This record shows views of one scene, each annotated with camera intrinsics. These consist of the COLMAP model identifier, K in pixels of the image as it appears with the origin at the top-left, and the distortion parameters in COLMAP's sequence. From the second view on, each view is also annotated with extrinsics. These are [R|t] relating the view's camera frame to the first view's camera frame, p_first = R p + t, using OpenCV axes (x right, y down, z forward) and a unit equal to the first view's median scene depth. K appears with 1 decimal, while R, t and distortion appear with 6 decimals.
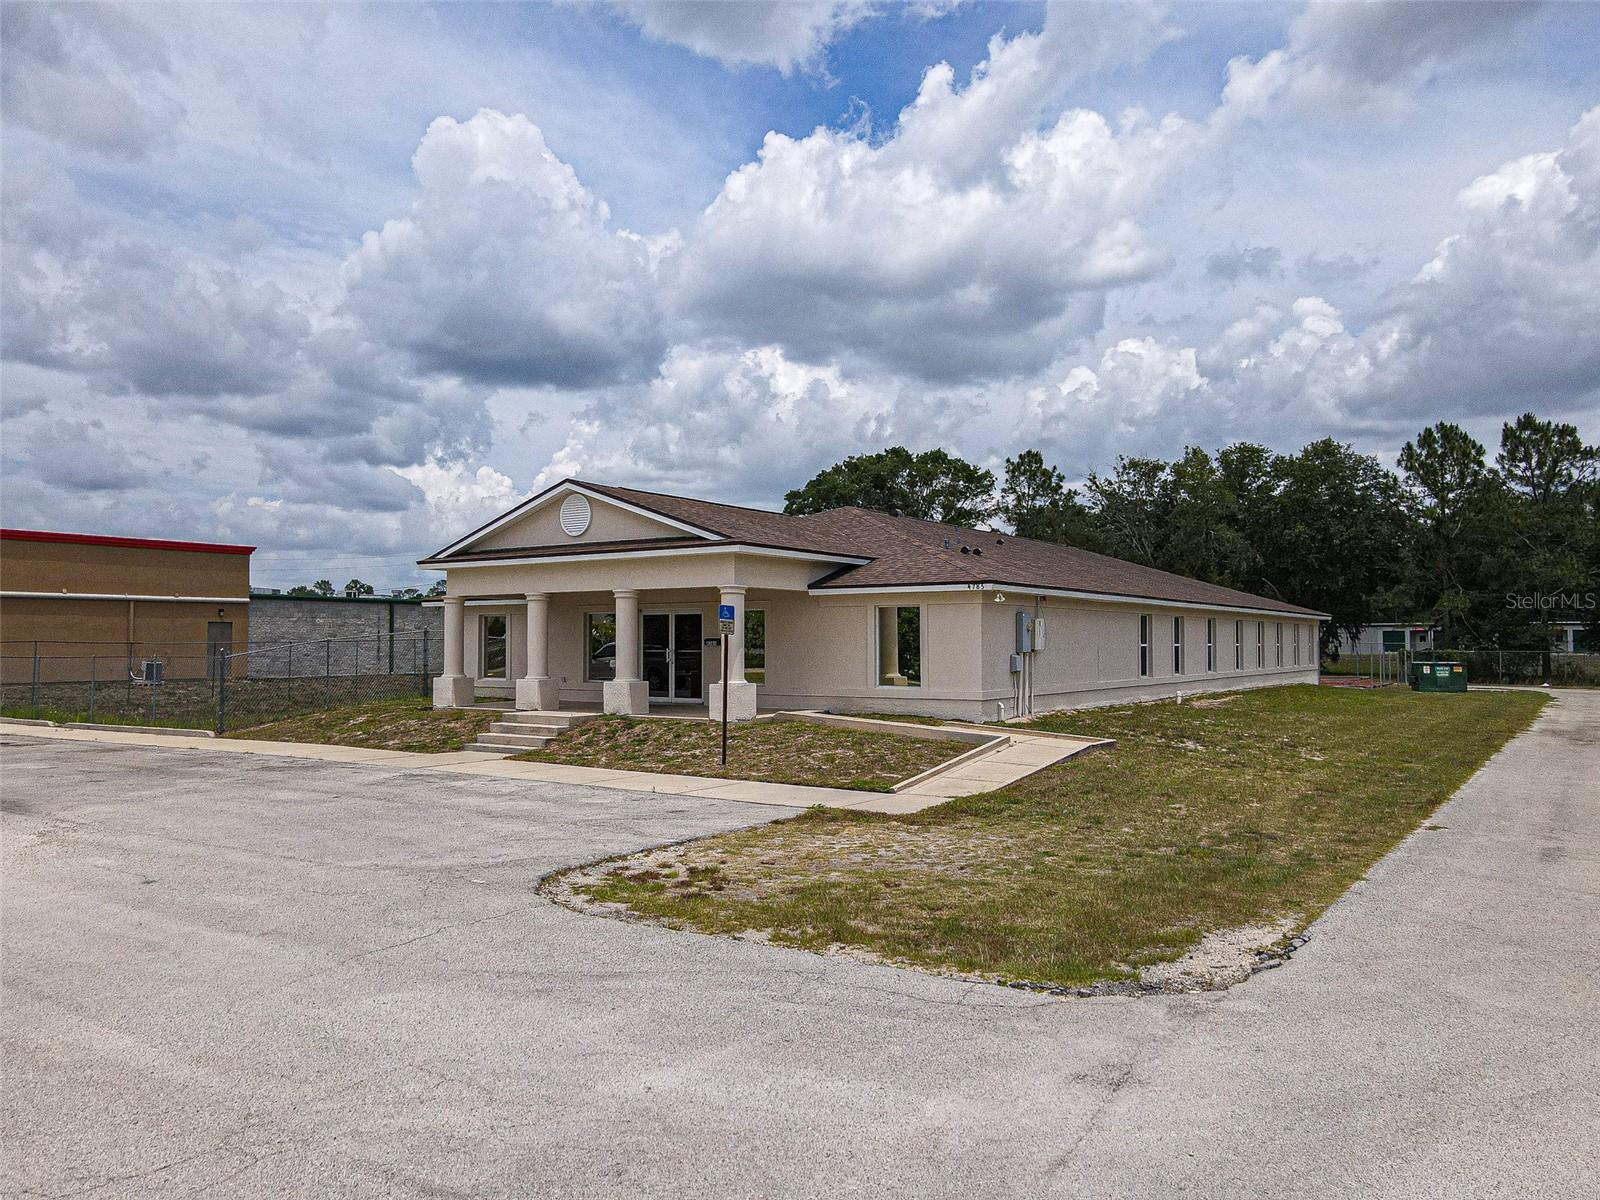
lens RADIAL K [[1177.5, 0, 799.7], [0, 1177.5, 608.2], [0, 0, 1]] dist [0.010774, 0.004673]
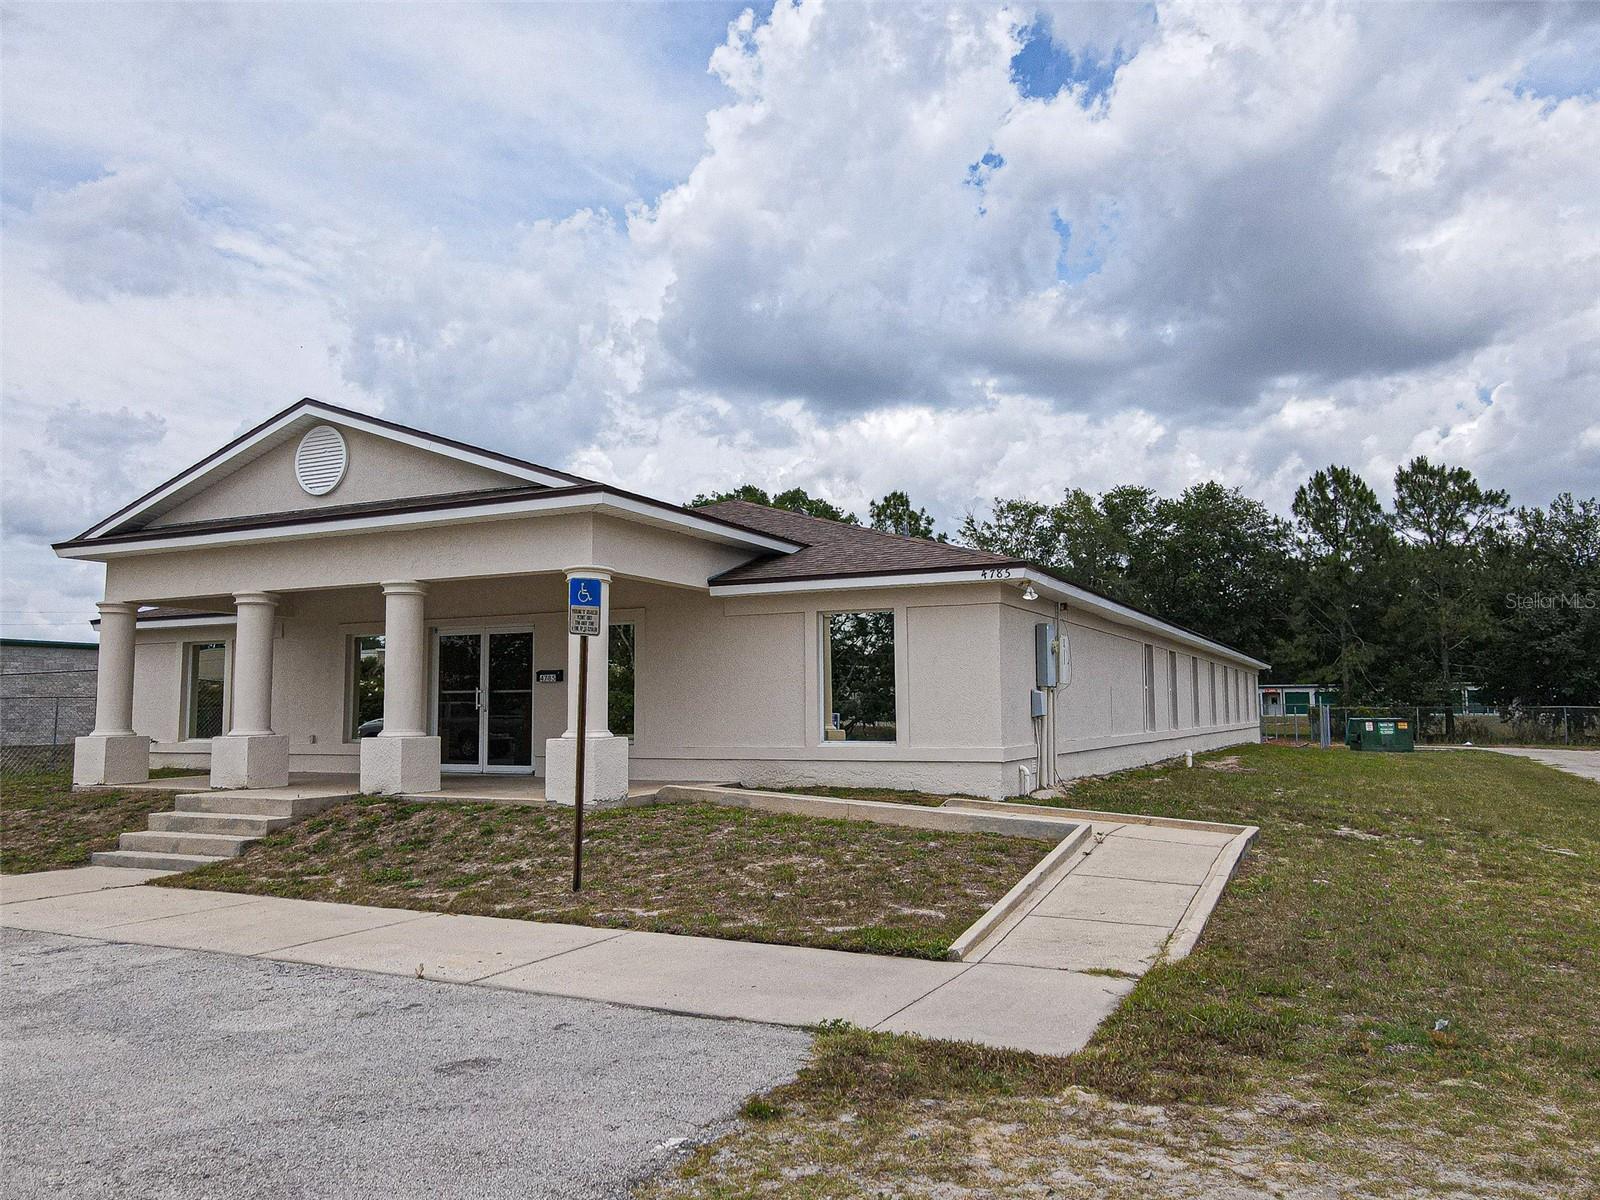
lens RADIAL K [[1182.7, 0, 800.0], [0, 1182.7, 600.0], [0, 0, 1]] dist [0.004835, 0.020785]
pose [[0.989830, 0.008360, 0.142013, -0.027600], [0.000975, 0.997850, -0.065531, 0.026094], [-0.142255, 0.065003, 0.987693, 0.305701]]
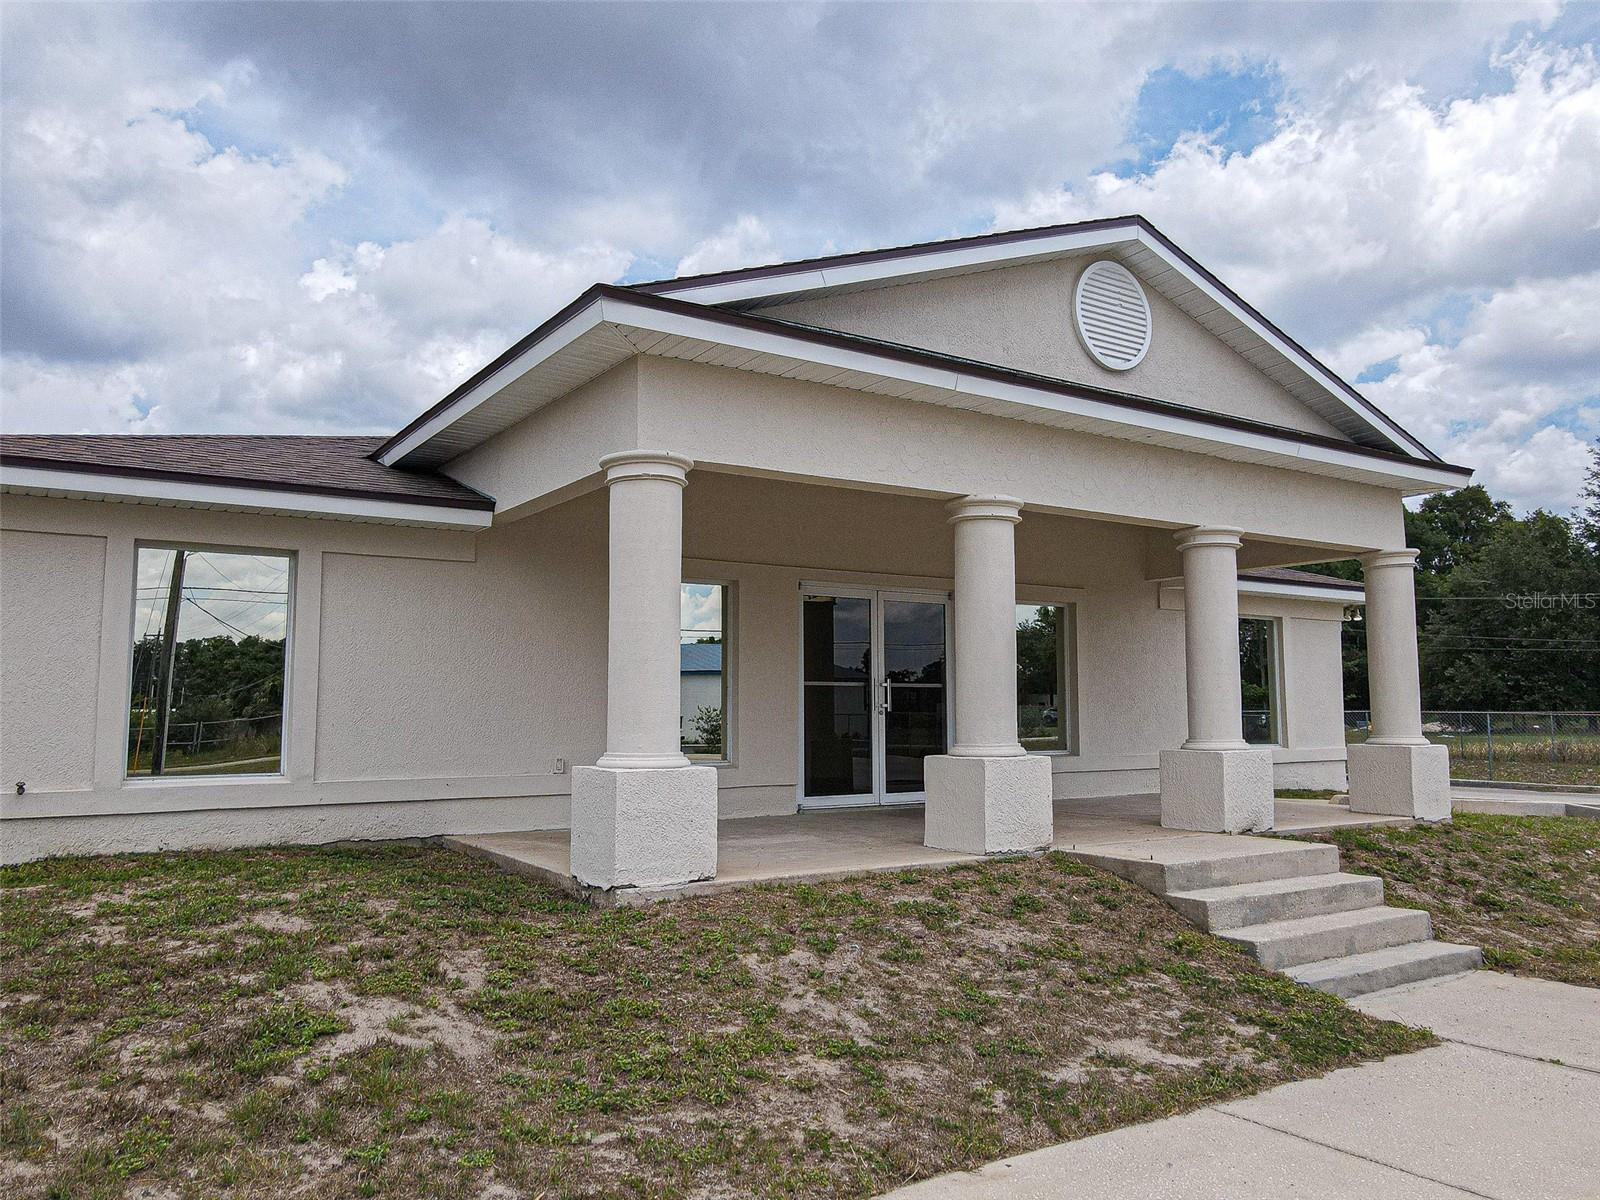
lens RADIAL K [[1182.7, 0, 800.0], [0, 1182.7, 600.0], [0, 0, 1]] dist [0.004835, 0.020785]
pose [[0.378833, 0.087828, 0.921288, -0.470023], [-0.025010, 0.996095, -0.084675, 0.038734], [-0.925127, 0.009036, 0.379550, 0.778773]]
